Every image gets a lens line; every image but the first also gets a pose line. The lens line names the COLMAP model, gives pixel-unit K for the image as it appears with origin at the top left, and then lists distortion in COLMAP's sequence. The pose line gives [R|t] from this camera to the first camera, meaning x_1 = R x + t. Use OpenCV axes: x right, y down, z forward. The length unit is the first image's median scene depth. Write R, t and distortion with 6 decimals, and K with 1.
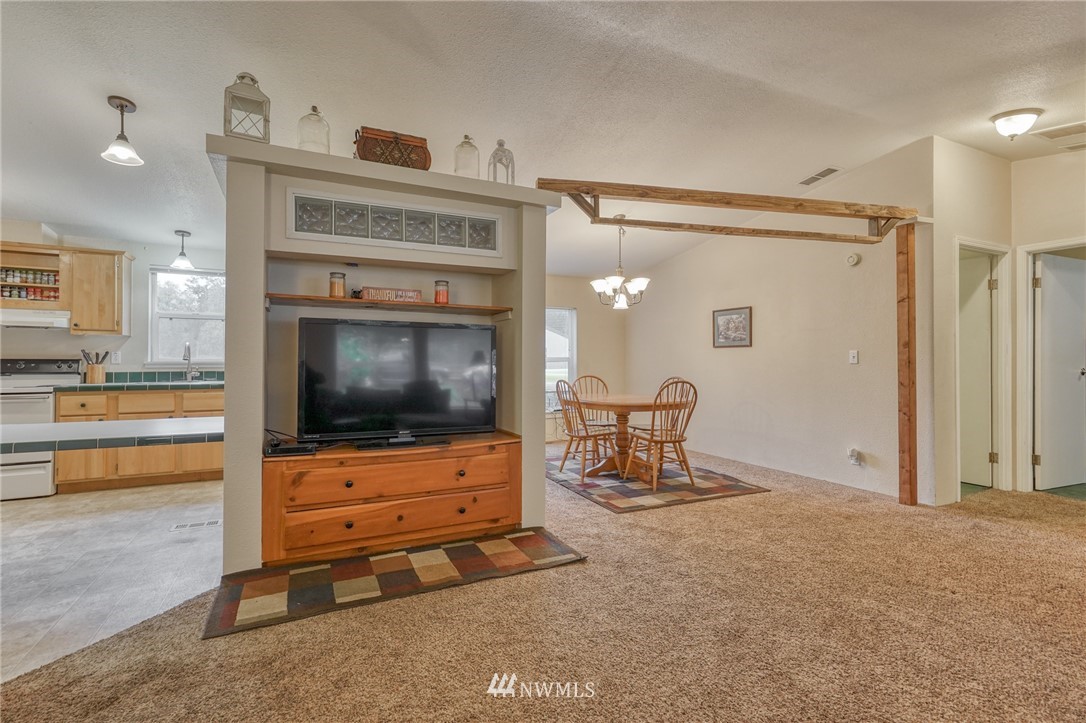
lens RADIAL K [[508.0, 0, 541.3], [0, 508.0, 361.6], [0, 0, 1]] dist [0.002024, 0.003676]
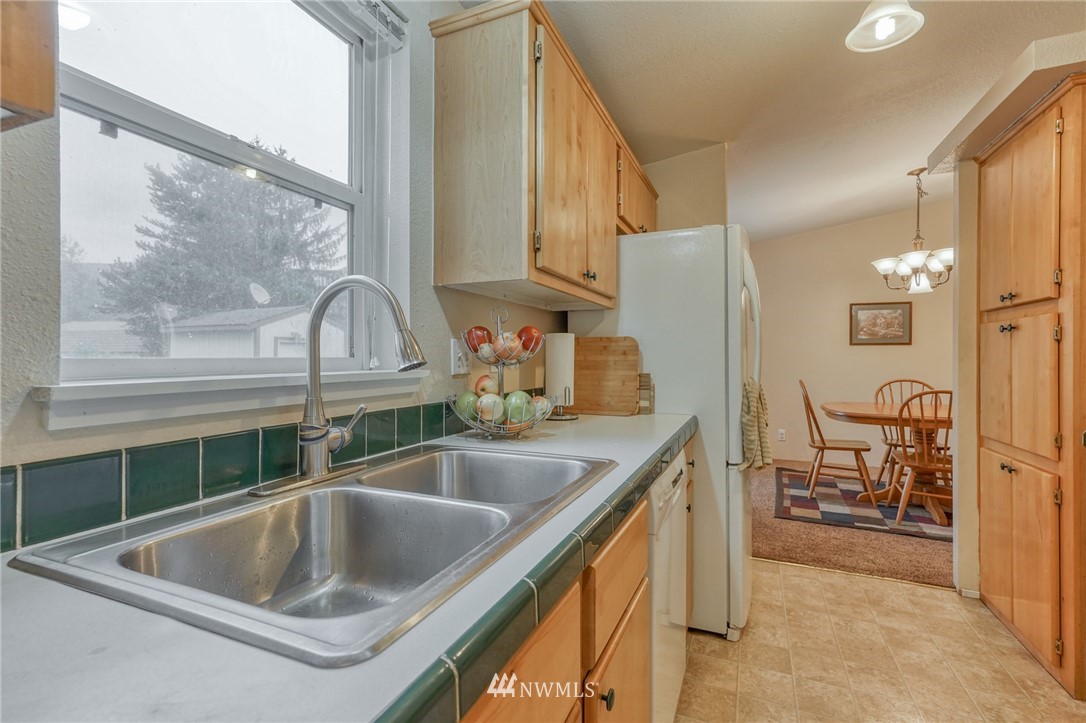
lens RADIAL K [[508.0, 0, 542.0], [0, 508.0, 356.6], [0, 0, 1]] dist [0.002024, 0.003676]
pose [[0.764466, 0.001574, 0.644662, -0.840950], [-0.001592, 0.999999, -0.000554, -0.008147], [-0.644662, -0.000603, 0.764468, 0.877683]]
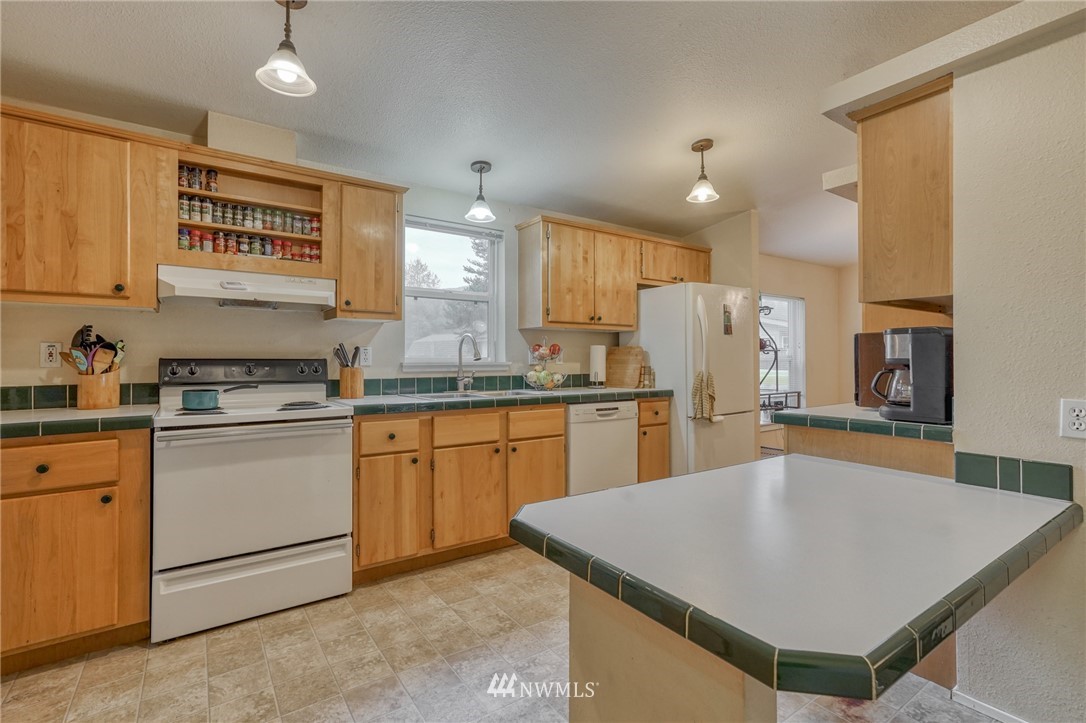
lens RADIAL K [[508.0, 0, 532.6], [0, 508.0, 358.2], [0, 0, 1]] dist [0.002024, 0.003676]
pose [[0.989102, 0.000766, 0.147232, -0.781846], [-0.000535, 0.999999, -0.001613, -0.004948], [-0.147233, 0.001516, 0.989101, 0.366066]]
